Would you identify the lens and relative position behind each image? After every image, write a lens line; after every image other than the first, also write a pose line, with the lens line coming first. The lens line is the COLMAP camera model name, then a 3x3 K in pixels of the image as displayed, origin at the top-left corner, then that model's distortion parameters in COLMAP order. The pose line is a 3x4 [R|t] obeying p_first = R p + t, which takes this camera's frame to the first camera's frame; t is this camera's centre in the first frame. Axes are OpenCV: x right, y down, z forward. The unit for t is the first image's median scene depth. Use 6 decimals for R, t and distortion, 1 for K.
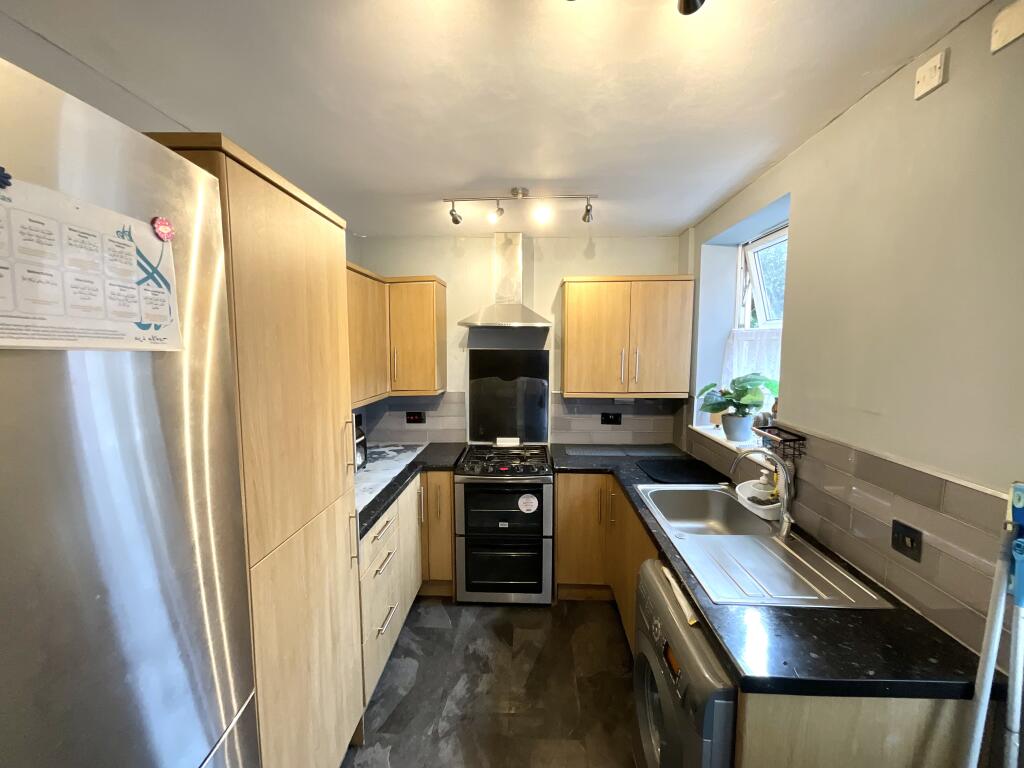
lens RADIAL K [[412.6, 0, 512.0], [0, 412.6, 384.0], [0, 0, 1]] dist [-0.000590, 0.000607]
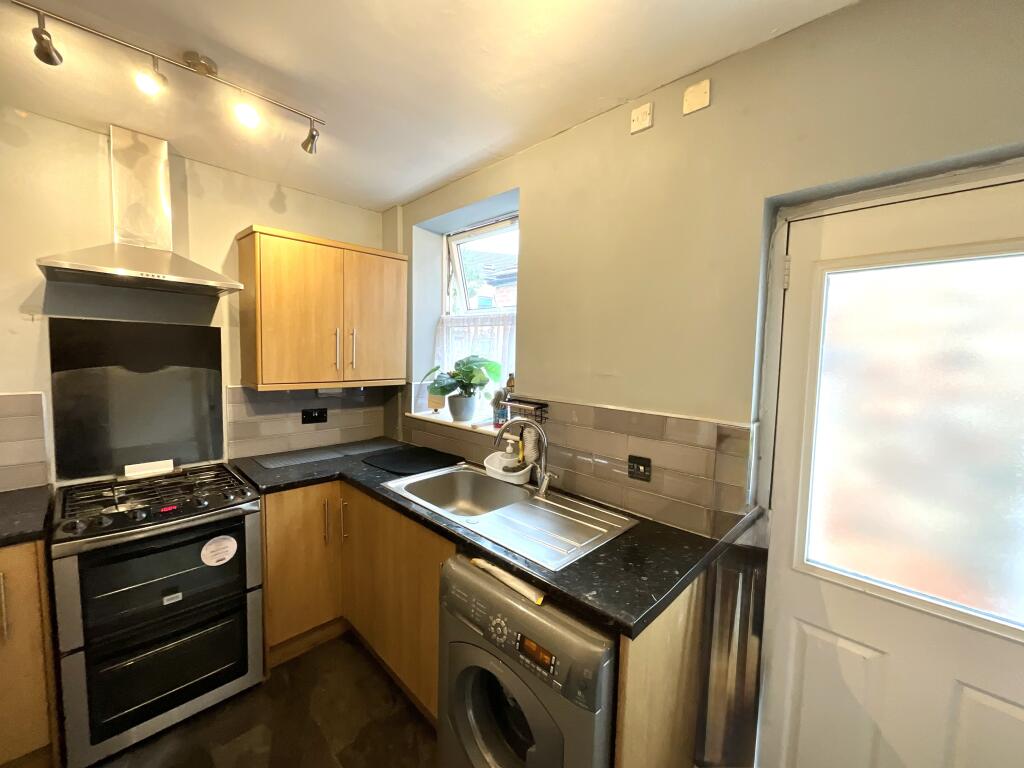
lens RADIAL K [[412.6, 0, 512.0], [0, 412.6, 384.0], [0, 0, 1]] dist [-0.000590, 0.000607]
pose [[0.663198, -0.040925, 0.747324, -0.133678], [0.046722, 0.998820, 0.013235, 0.034405], [-0.746984, 0.026139, 0.664328, 0.197647]]
